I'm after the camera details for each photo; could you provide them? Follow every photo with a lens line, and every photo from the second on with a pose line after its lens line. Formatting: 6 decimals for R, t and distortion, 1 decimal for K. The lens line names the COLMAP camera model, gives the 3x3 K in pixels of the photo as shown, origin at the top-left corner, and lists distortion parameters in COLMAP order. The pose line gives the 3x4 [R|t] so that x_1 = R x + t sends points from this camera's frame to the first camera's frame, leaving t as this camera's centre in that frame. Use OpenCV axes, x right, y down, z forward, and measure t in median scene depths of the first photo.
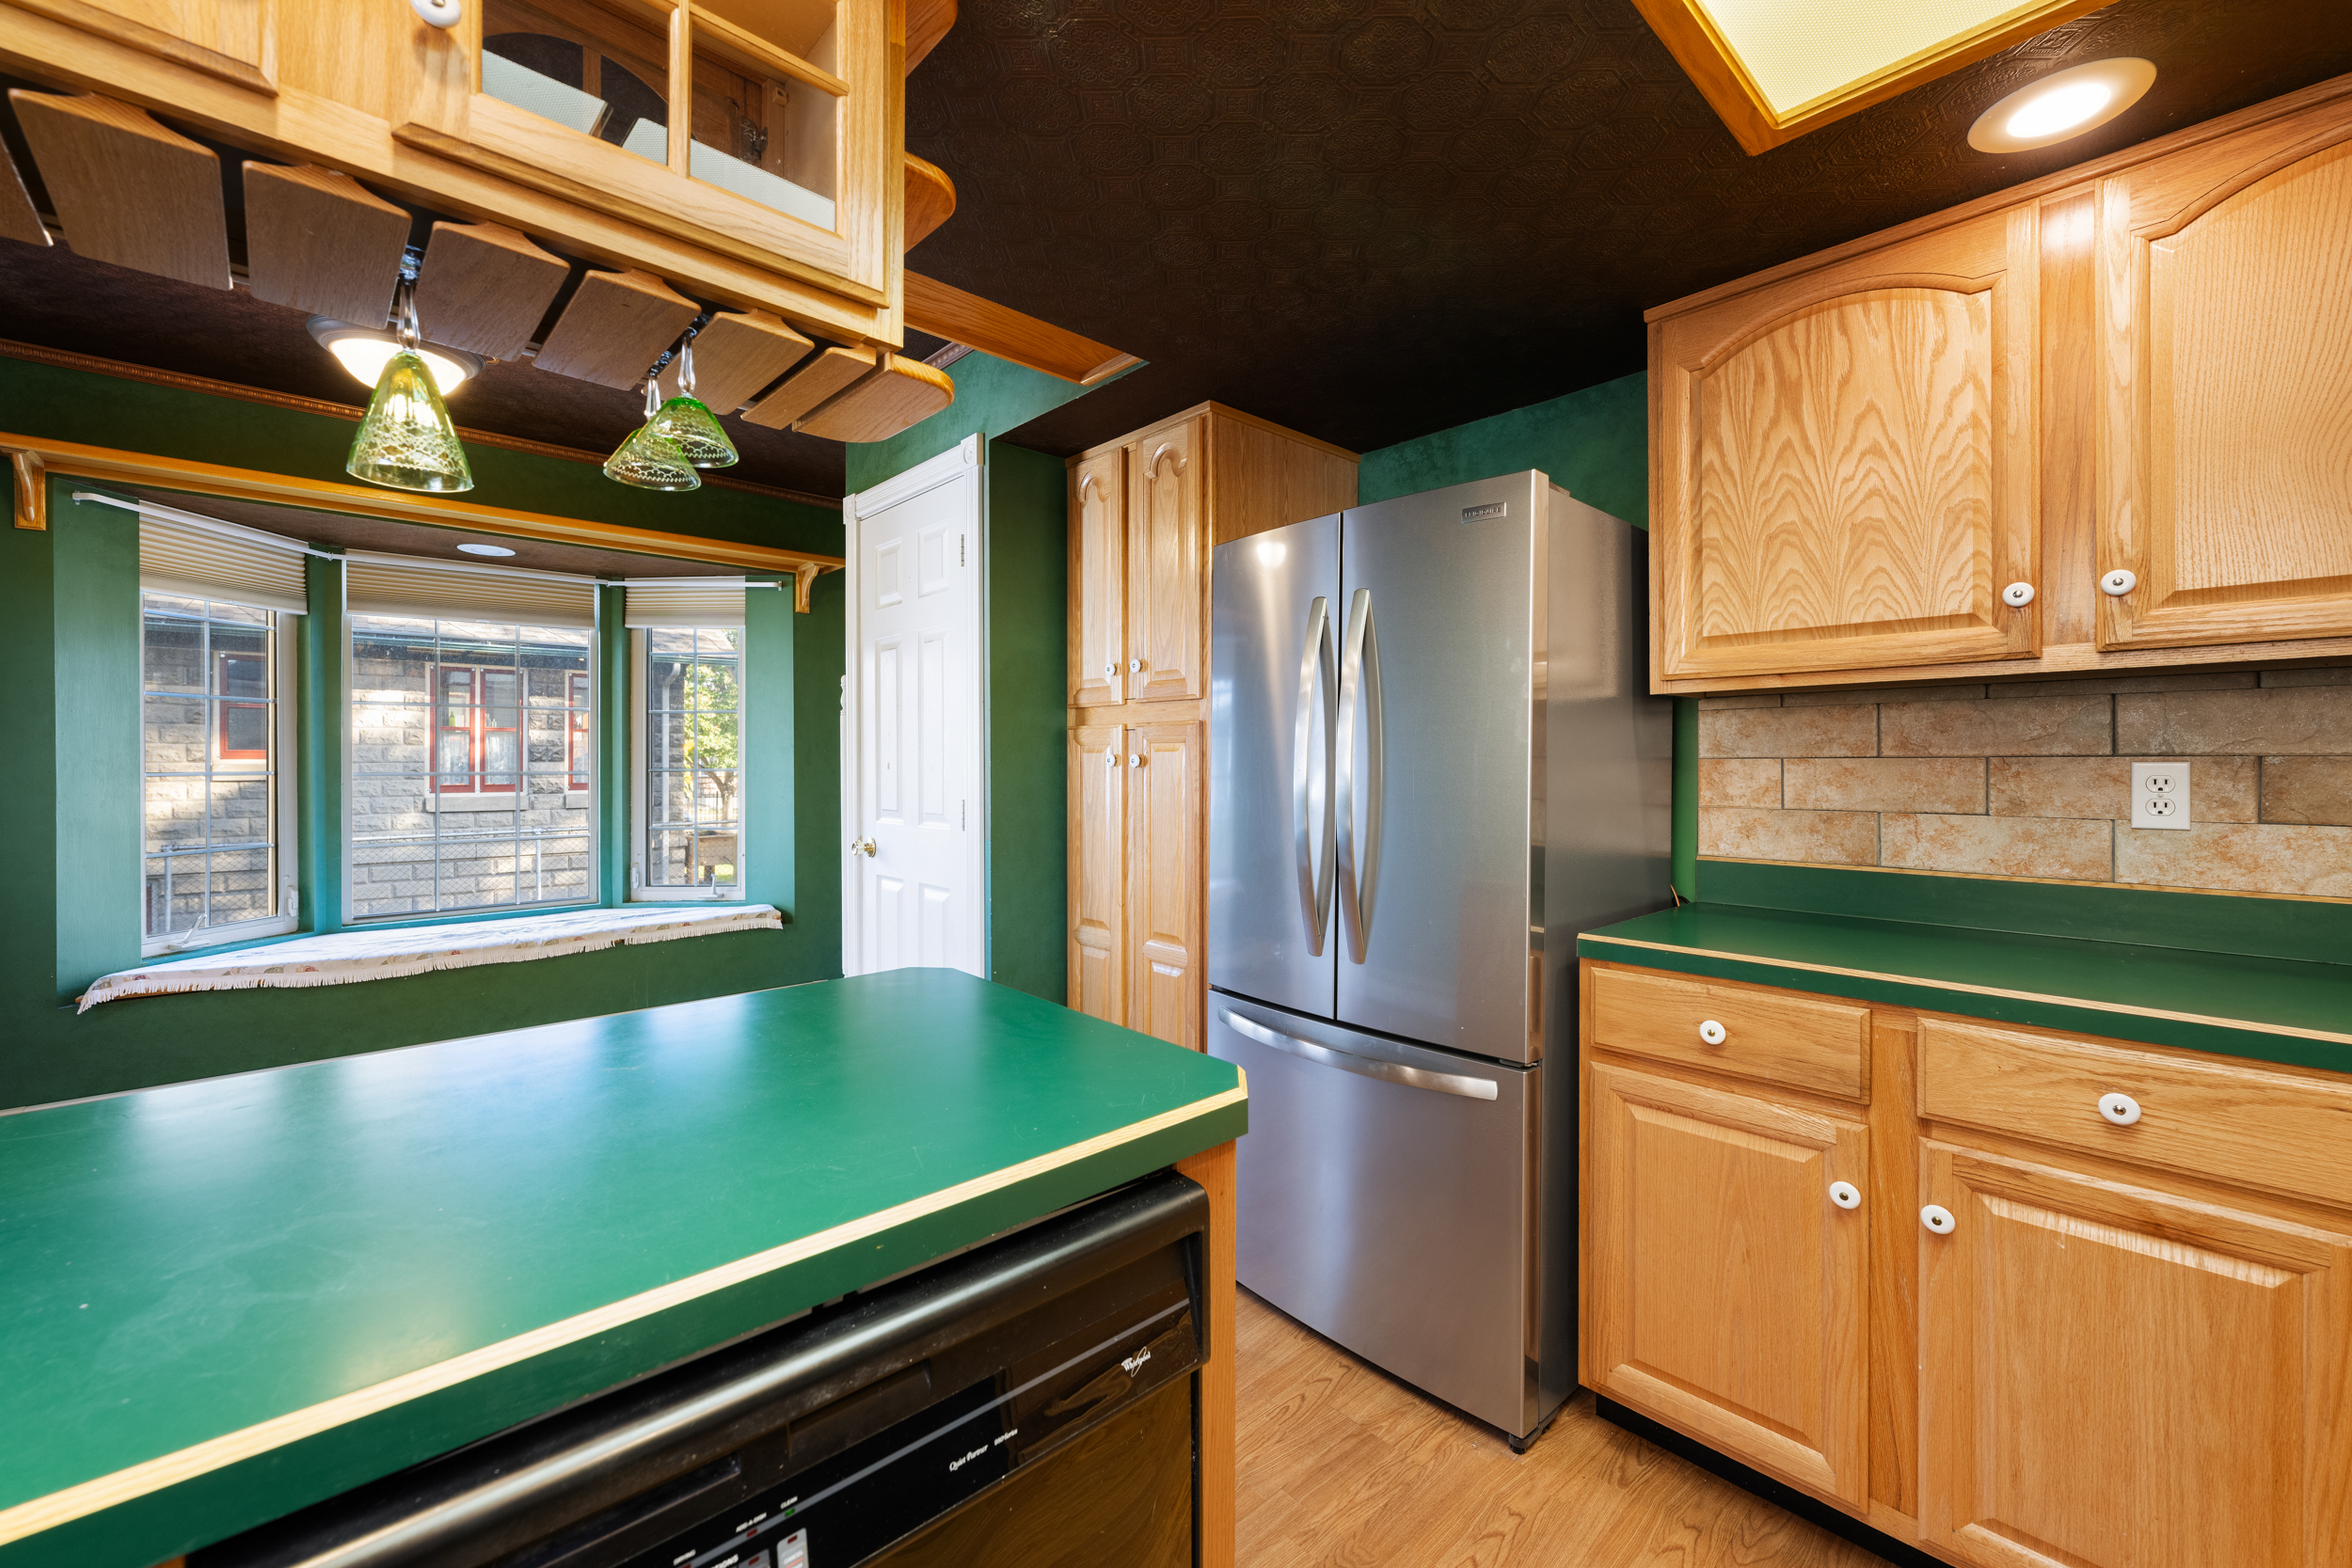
lens RADIAL K [[948.0, 0, 1169.6], [0, 948.0, 765.6], [0, 0, 1]] dist [-0.000588, 0.000039]
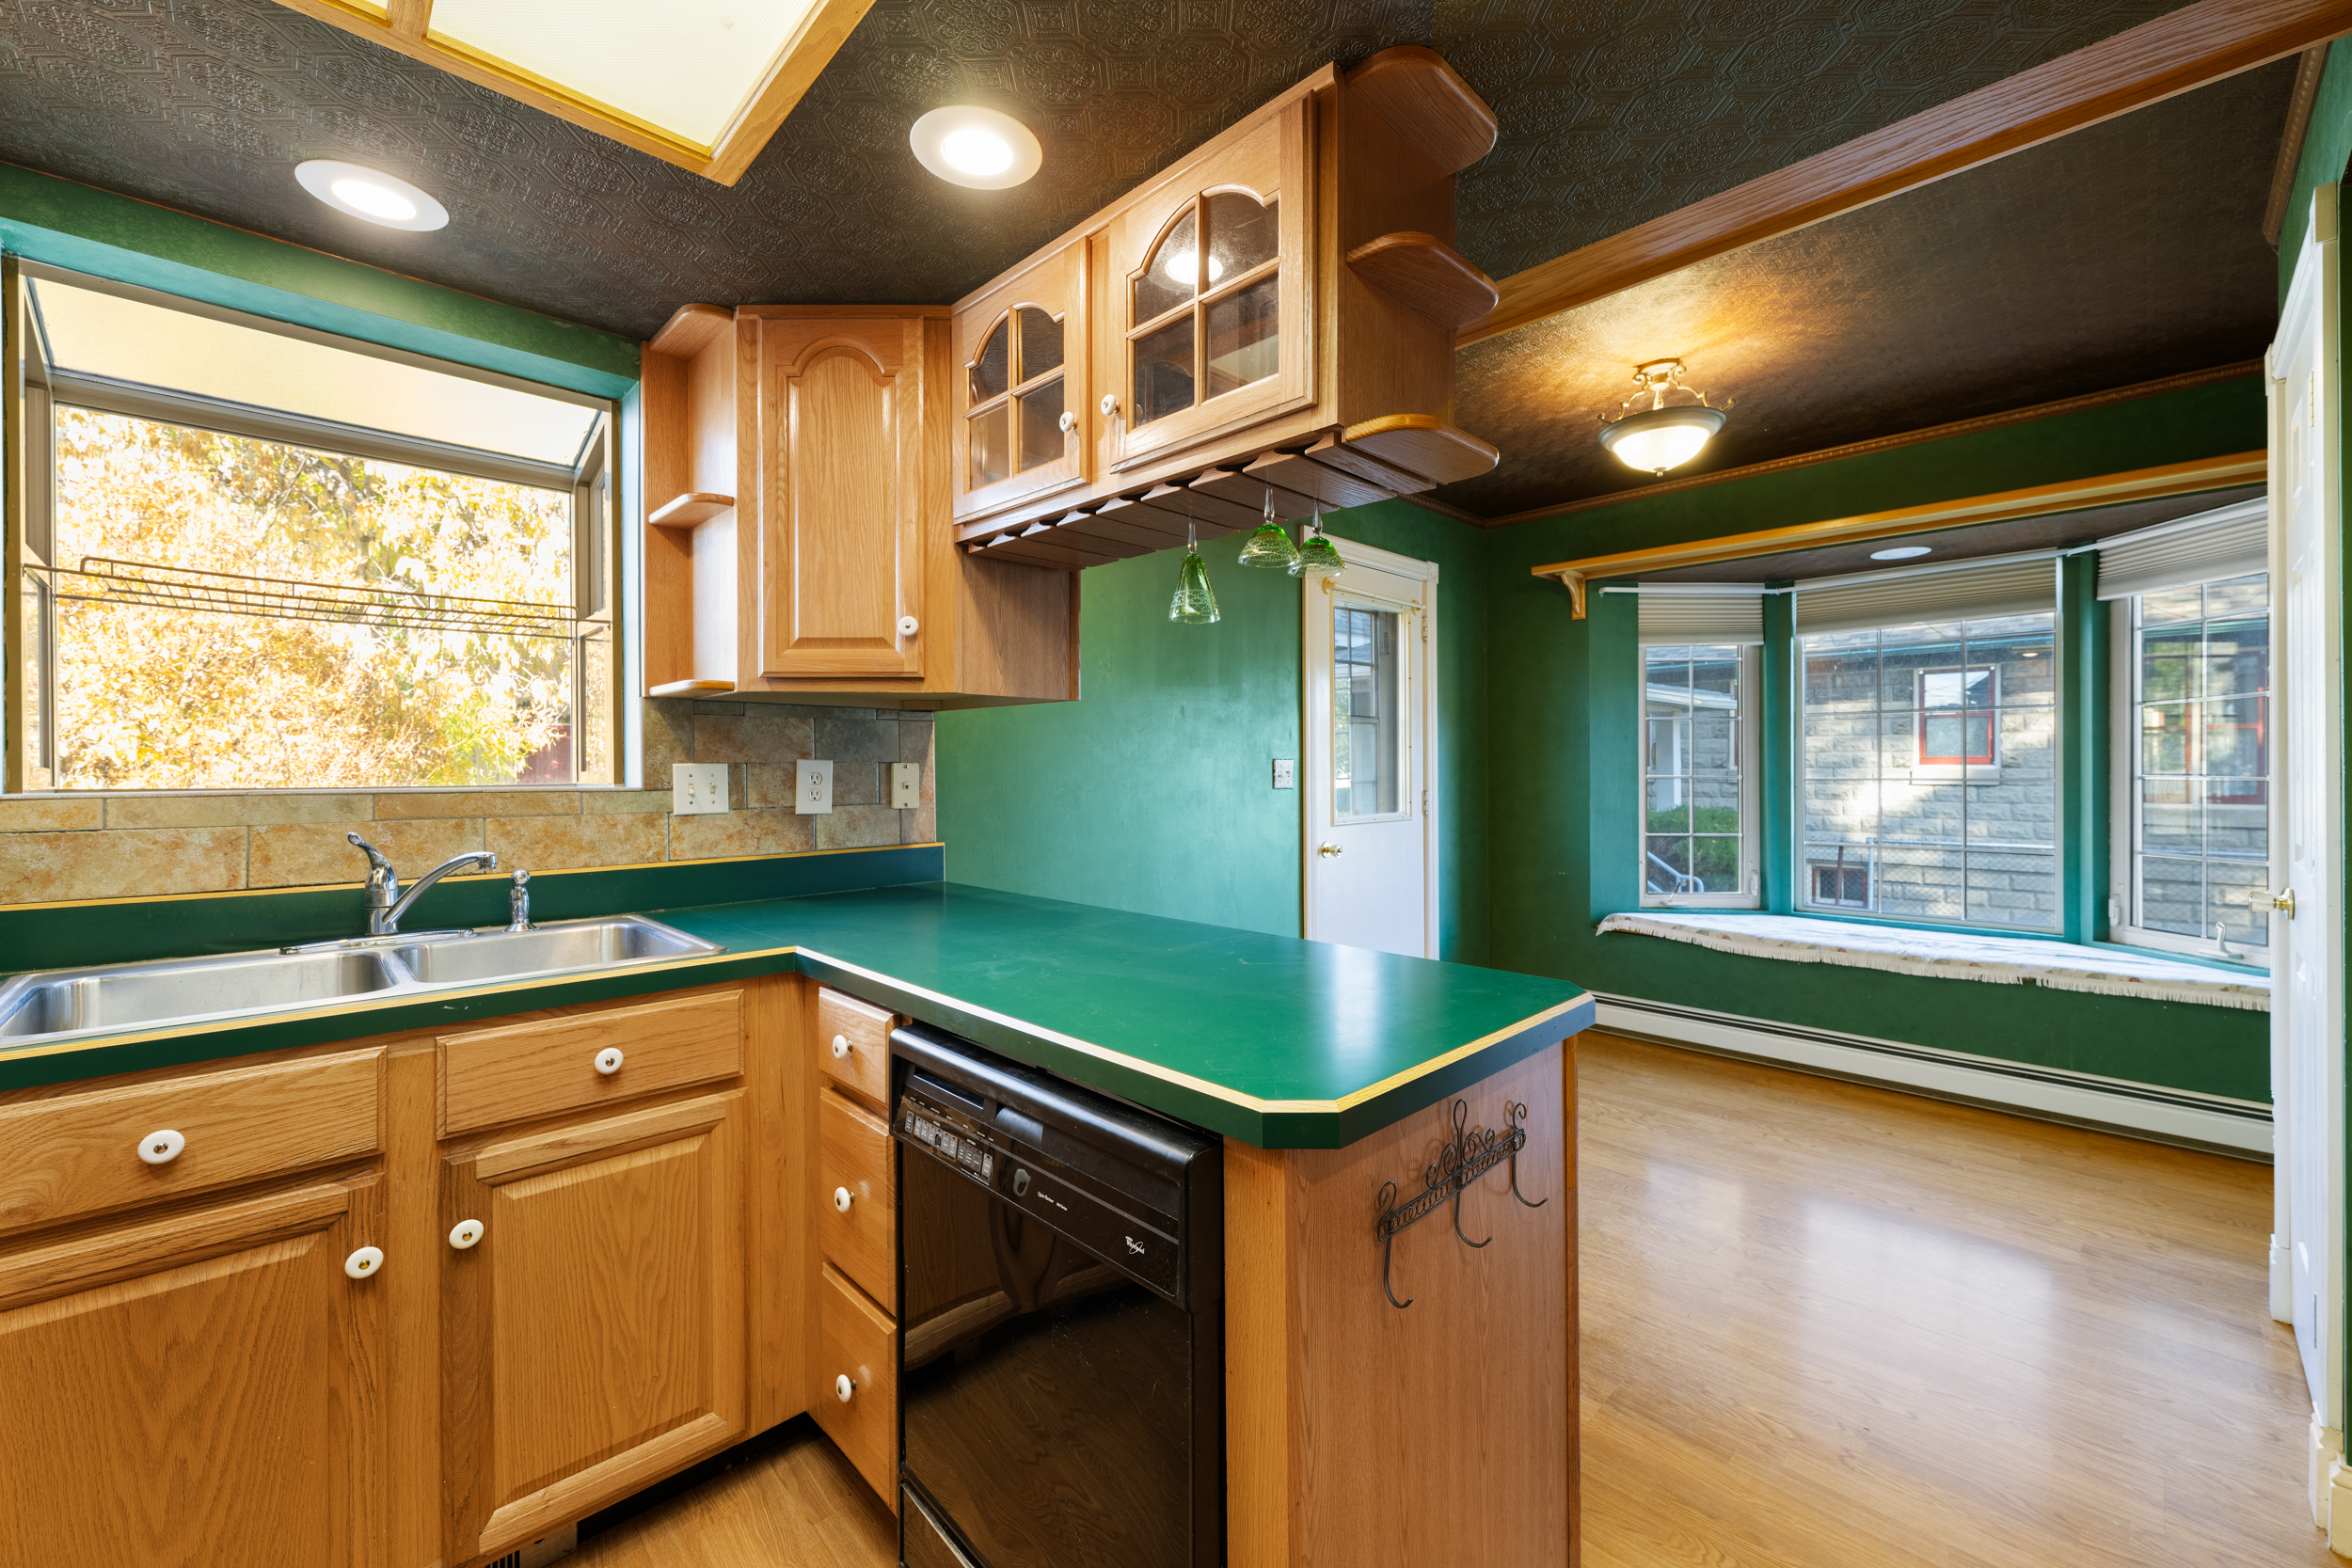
lens RADIAL K [[954.0, 0, 1162.9], [0, 954.0, 781.3], [0, 0, 1]] dist [-0.001010, -0.000183]
pose [[0.001632, 0.012733, -0.999918, 0.282473], [-0.001201, 0.999918, 0.012731, -0.001648], [0.999998, 0.001180, 0.001647, 0.237813]]
